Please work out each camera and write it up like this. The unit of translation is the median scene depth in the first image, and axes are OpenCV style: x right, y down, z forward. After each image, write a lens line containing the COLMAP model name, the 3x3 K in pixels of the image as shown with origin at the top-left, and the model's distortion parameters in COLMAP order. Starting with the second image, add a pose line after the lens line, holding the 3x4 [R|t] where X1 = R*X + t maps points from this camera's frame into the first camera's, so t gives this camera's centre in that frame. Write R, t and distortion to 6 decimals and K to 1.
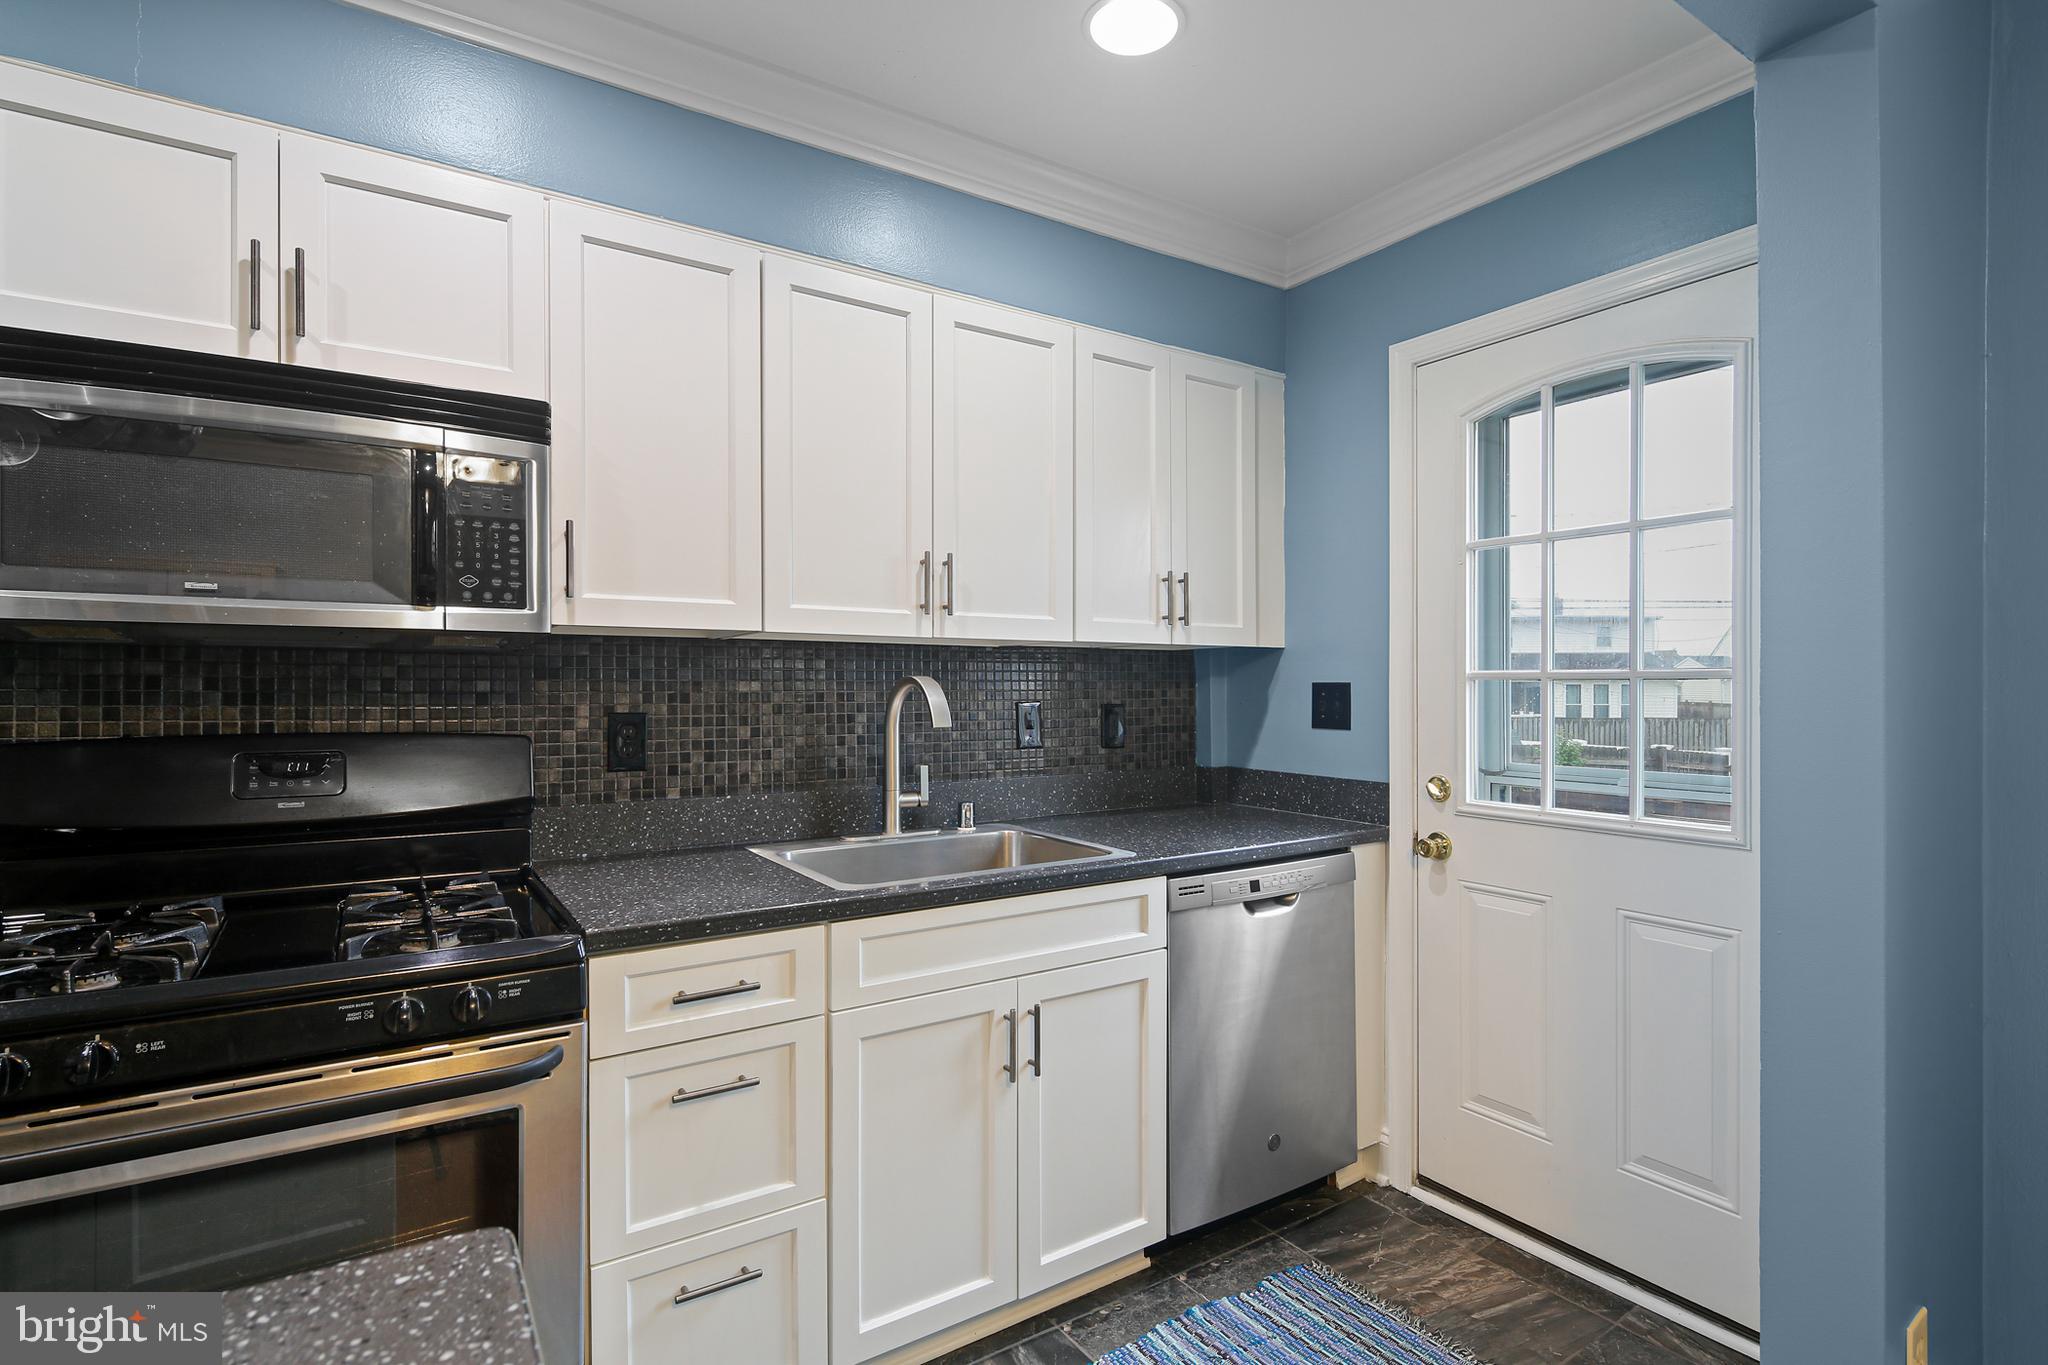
lens RADIAL K [[993.8, 0, 1020.7], [0, 993.8, 690.3], [0, 0, 1]] dist [0.008650, -0.008064]
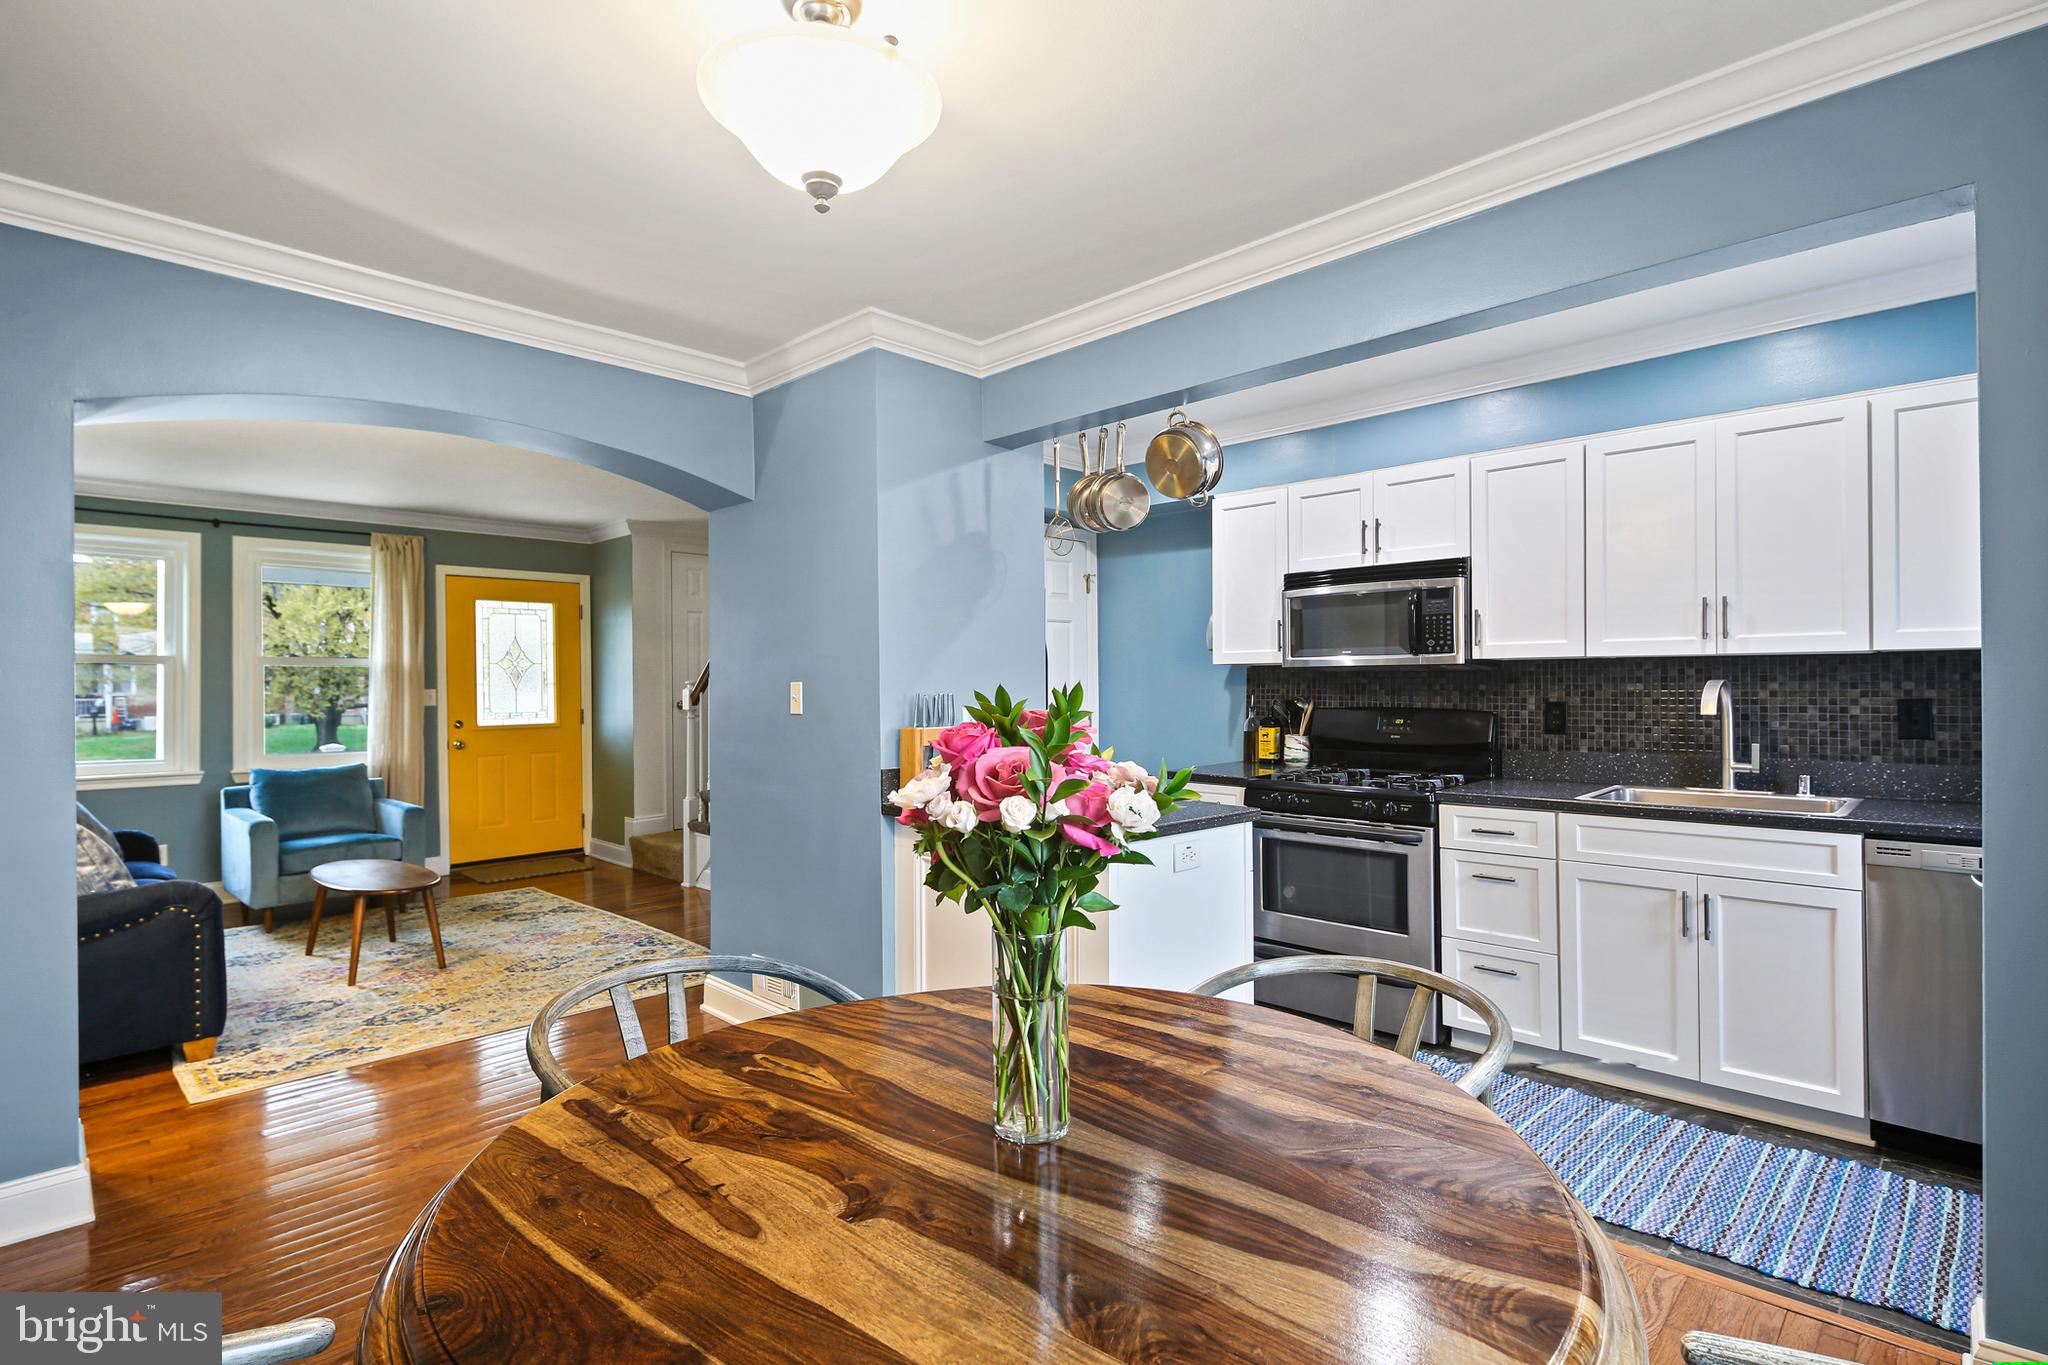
lens RADIAL K [[1007.3, 0, 1024.0], [0, 1007.3, 682.5], [0, 0, 1]] dist [0.002899, -0.000507]
pose [[0.219045, -0.004107, -0.975706, 1.145649], [0.004111, 0.999986, -0.003287, -0.009875], [0.975706, -0.003291, 0.219059, -0.328321]]
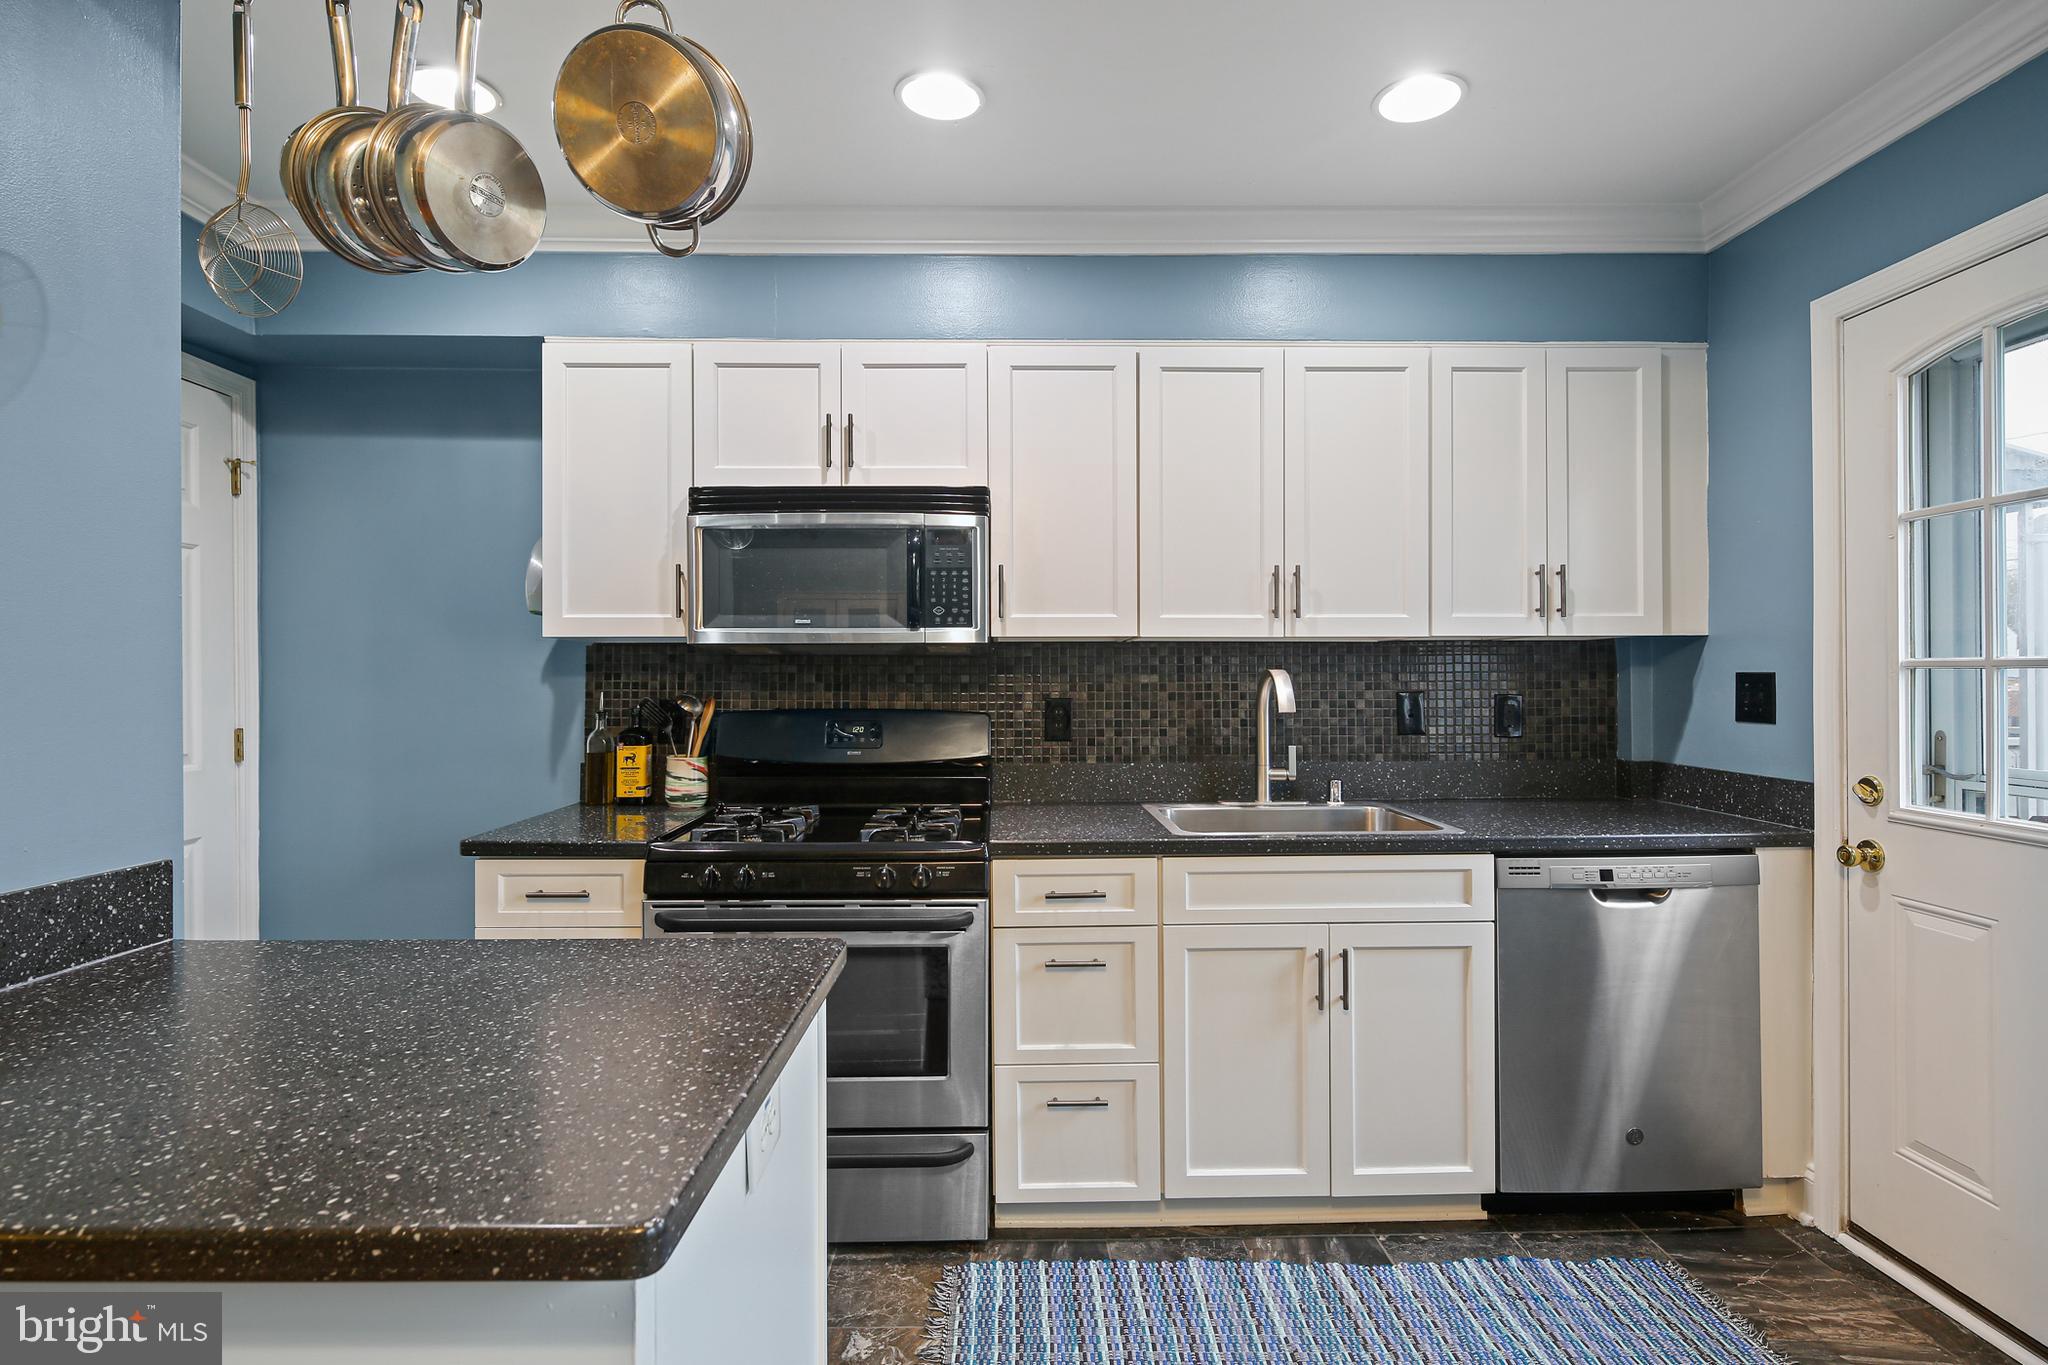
lens RADIAL K [[991.8, 0, 1021.7], [0, 991.8, 678.7], [0, 0, 1]] dist [0.002187, -0.001786]
pose [[0.848866, -0.002435, -0.528603, 0.272014], [0.001317, 0.999996, -0.002492, -0.000639], [0.528607, 0.001419, 0.848866, -0.172201]]
